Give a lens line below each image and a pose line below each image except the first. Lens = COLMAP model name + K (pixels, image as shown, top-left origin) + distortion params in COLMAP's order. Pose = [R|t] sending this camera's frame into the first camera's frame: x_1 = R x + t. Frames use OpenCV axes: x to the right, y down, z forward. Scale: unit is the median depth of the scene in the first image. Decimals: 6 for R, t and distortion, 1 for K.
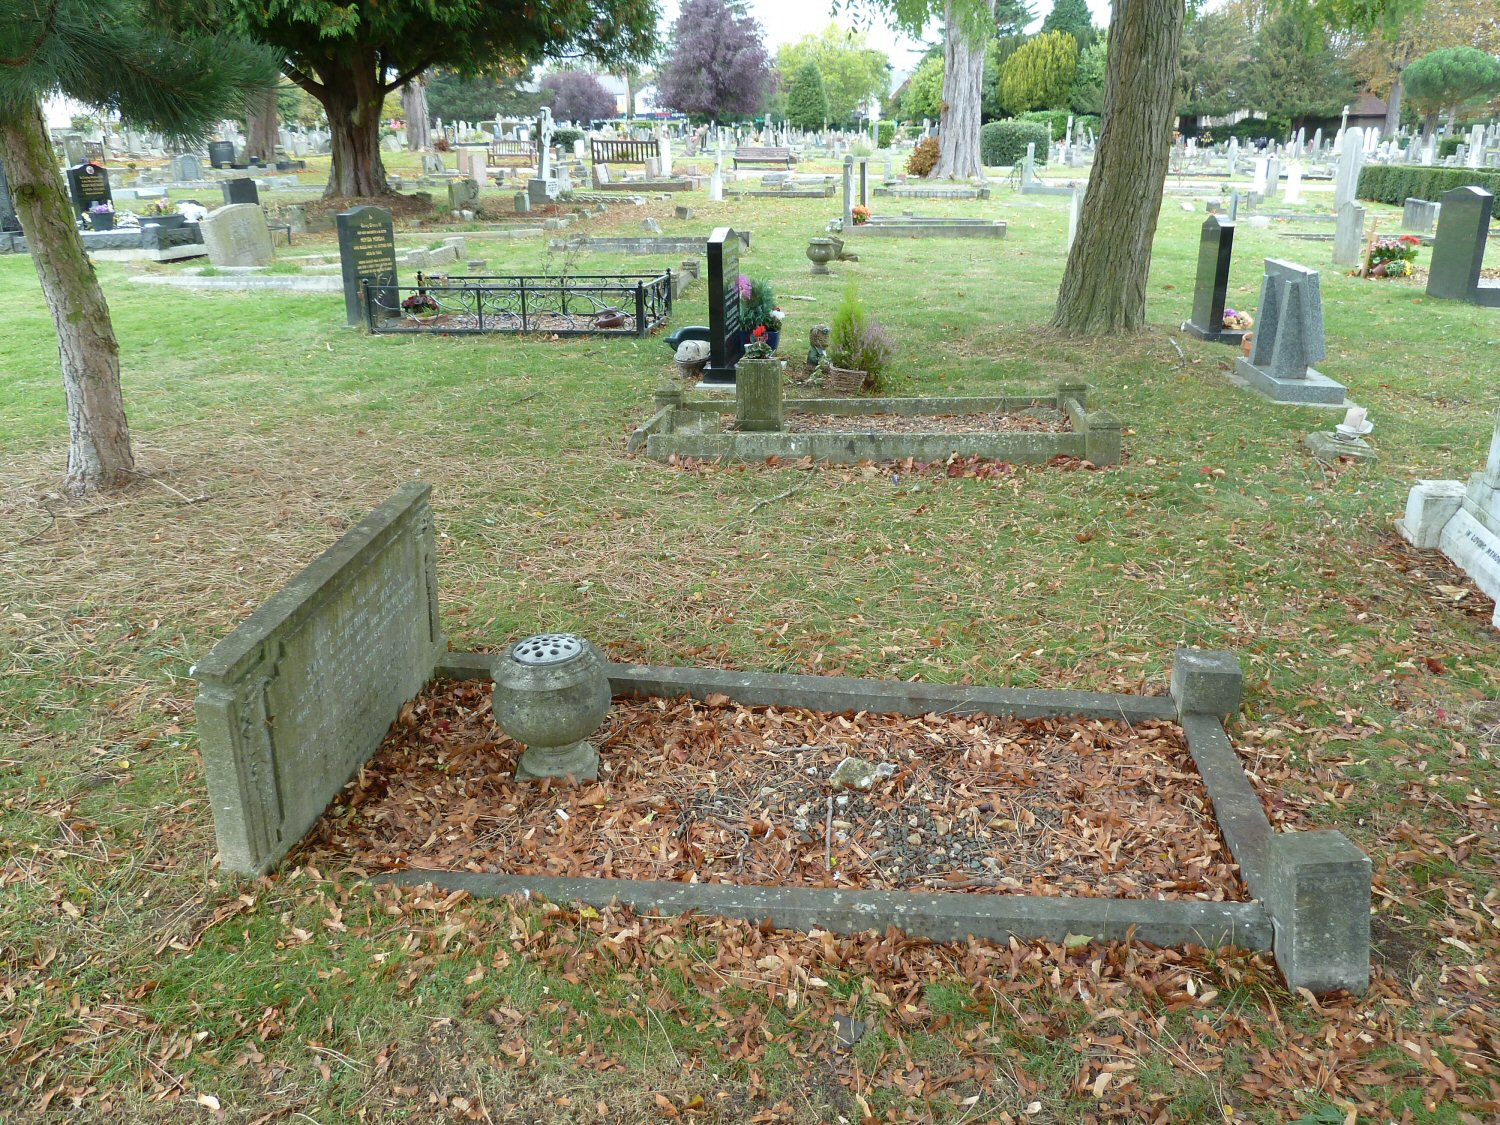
lens RADIAL K [[1115.5, 0, 756.9], [0, 1115.5, 559.7], [0, 0, 1]] dist [-0.037043, 0.006093]
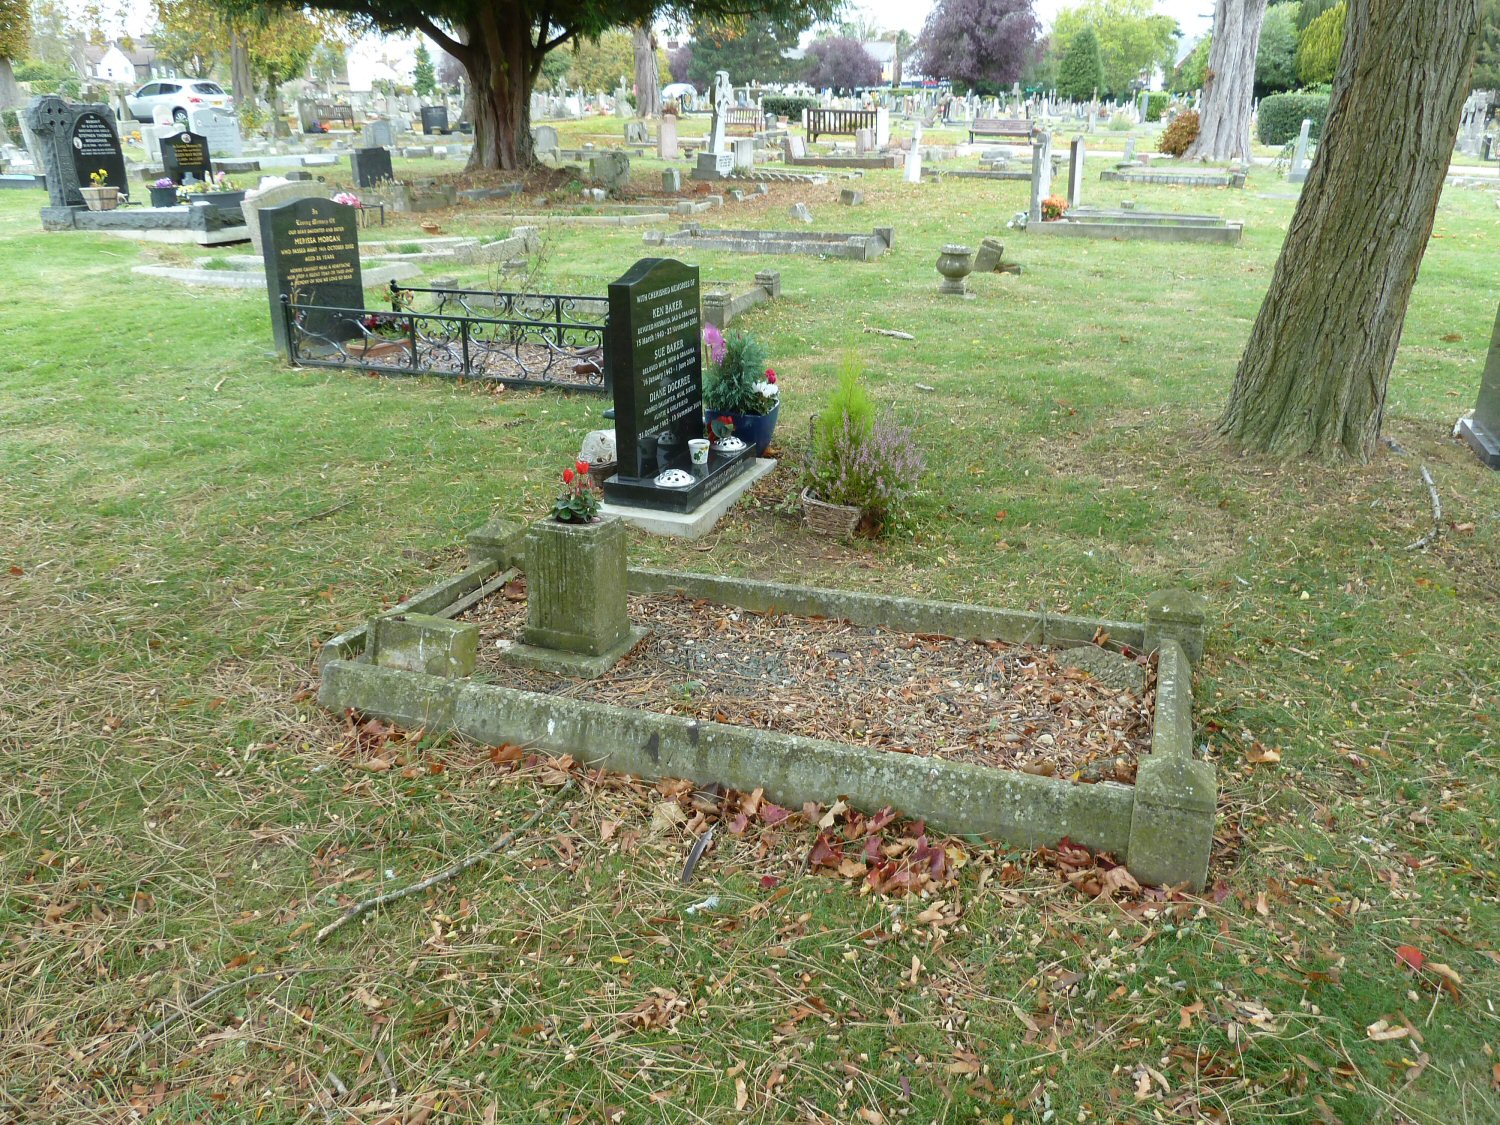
lens RADIAL K [[1115.5, 0, 755.4], [0, 1115.5, 557.3], [0, 0, 1]] dist [-0.037043, 0.006093]
pose [[0.974000, 0.091329, -0.207323, 0.064793], [-0.086503, 0.995730, 0.032246, -0.059184], [0.209383, -0.013473, 0.977741, 0.150595]]
